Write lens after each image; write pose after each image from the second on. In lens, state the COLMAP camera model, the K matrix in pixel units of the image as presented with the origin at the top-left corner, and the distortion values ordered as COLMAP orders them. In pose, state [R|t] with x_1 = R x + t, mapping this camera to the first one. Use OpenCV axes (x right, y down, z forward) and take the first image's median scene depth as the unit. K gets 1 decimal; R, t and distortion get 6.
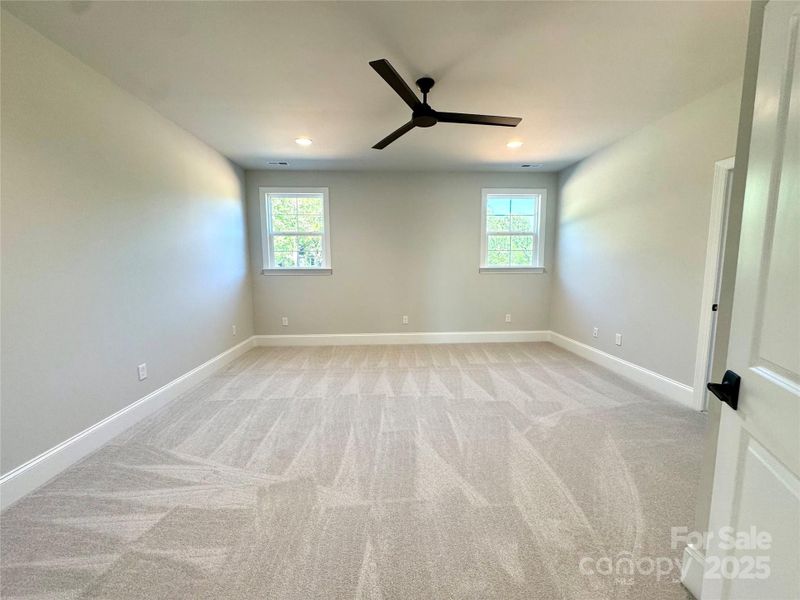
lens RADIAL K [[318.1, 0, 400.0], [0, 318.1, 300.0], [0, 0, 1]] dist [-0.003833, -0.000123]
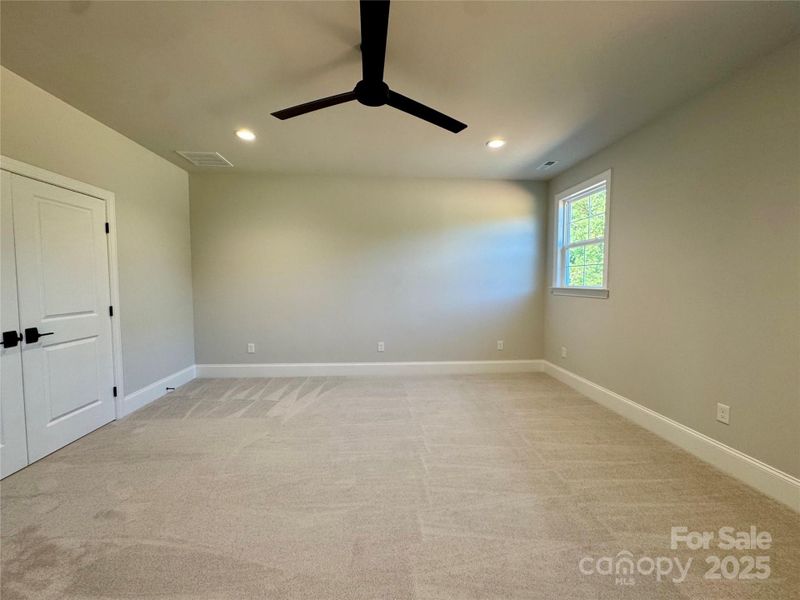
lens RADIAL K [[318.1, 0, 400.0], [0, 318.1, 300.0], [0, 0, 1]] dist [-0.003833, -0.000123]
pose [[0.028145, 0.065603, -0.997449, 0.503505], [-0.113272, 0.991626, 0.062024, -0.078019], [0.993165, 0.111237, 0.035340, 0.628580]]
